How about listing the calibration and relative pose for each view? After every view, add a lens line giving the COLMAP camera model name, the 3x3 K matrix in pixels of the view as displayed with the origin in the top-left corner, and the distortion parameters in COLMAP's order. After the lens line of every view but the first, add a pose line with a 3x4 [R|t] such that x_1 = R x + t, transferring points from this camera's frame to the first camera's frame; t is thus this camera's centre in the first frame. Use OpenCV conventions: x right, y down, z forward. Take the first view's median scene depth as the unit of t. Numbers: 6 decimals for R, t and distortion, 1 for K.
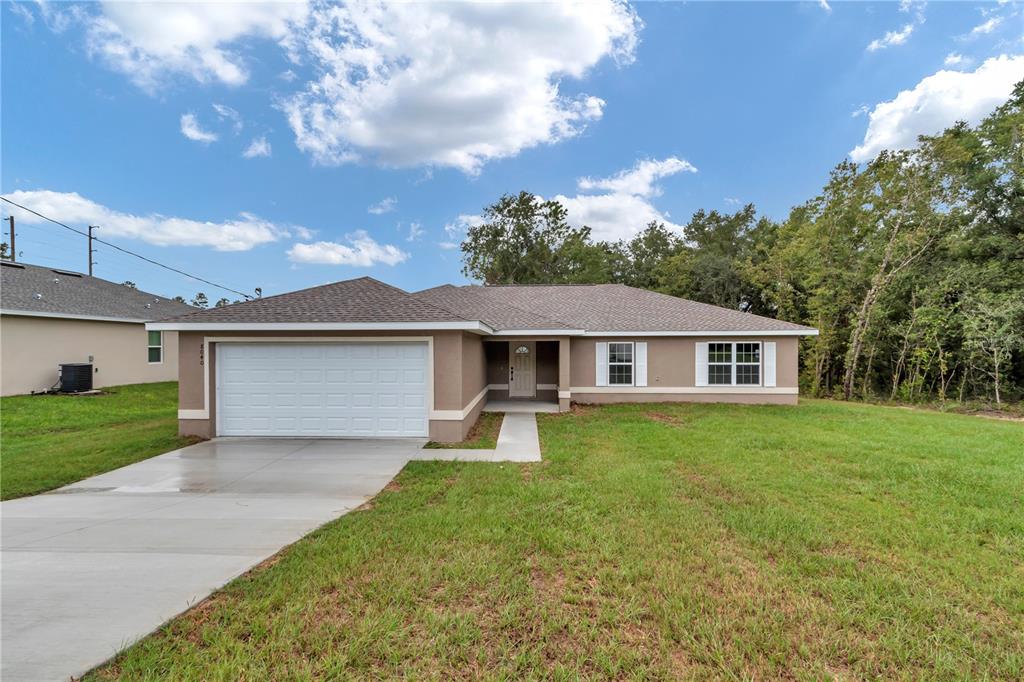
lens RADIAL K [[483.4, 0, 506.4], [0, 483.4, 346.6], [0, 0, 1]] dist [0.000733, 0.000029]
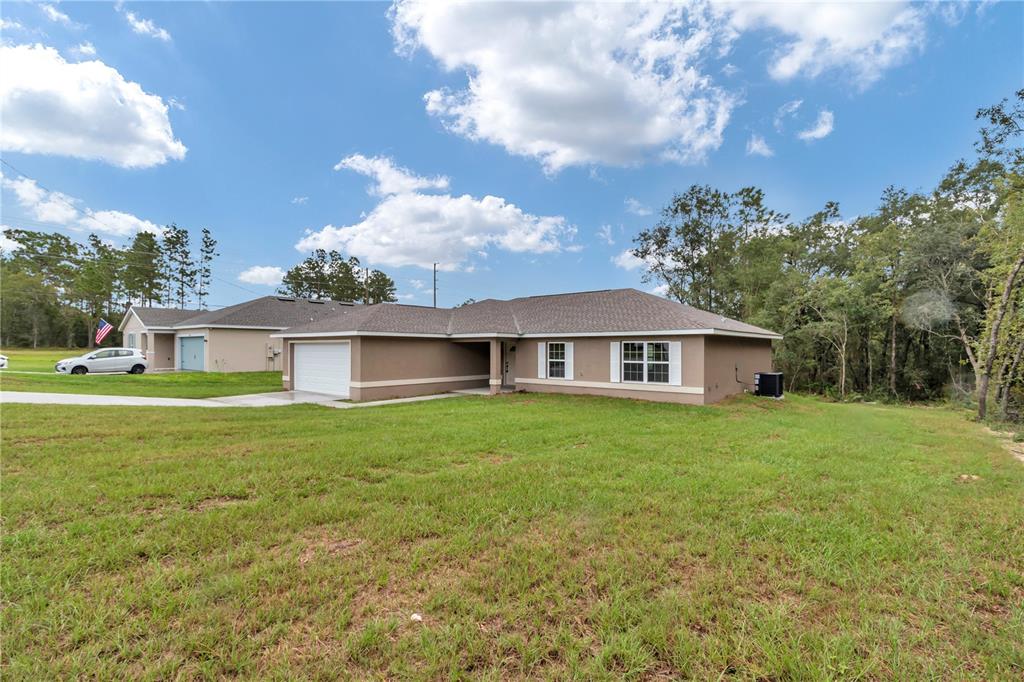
lens RADIAL K [[483.4, 0, 506.4], [0, 483.4, 346.6], [0, 0, 1]] dist [0.000733, 0.000029]
pose [[0.787278, 0.000913, -0.616598, 0.202535], [-0.001841, 0.999998, -0.000870, 0.000651], [0.616596, 0.001820, 0.787278, -0.003374]]
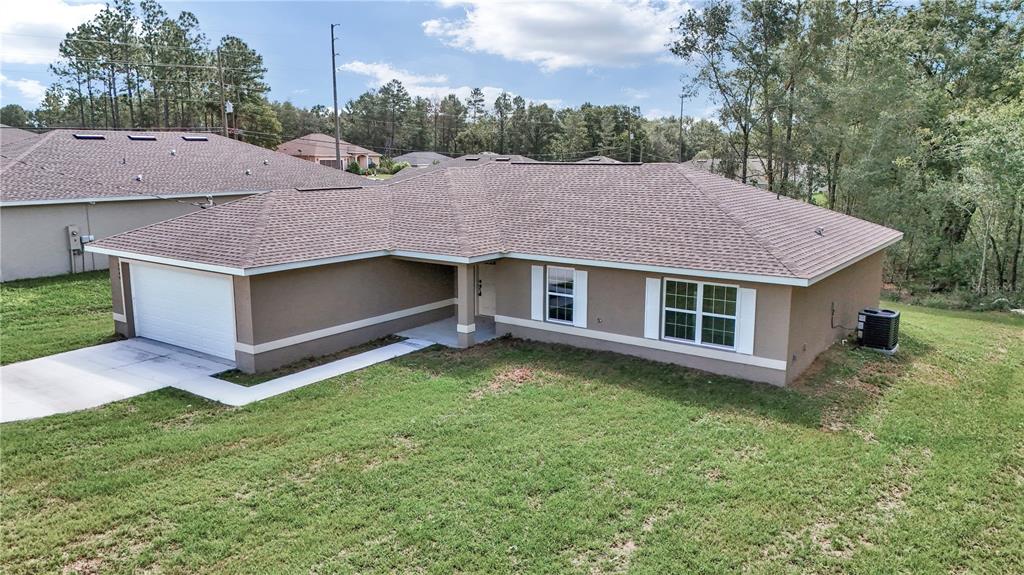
lens RADIAL K [[765.5, 0, 512.0], [0, 765.5, 287.5], [0, 0, 1]] dist [0.063519, -0.001598]
pose [[0.833822, 0.102535, -0.542428, 0.192776], [-0.001711, 0.983074, 0.183200, -0.046097], [0.552031, -0.151828, 0.819884, -0.009155]]
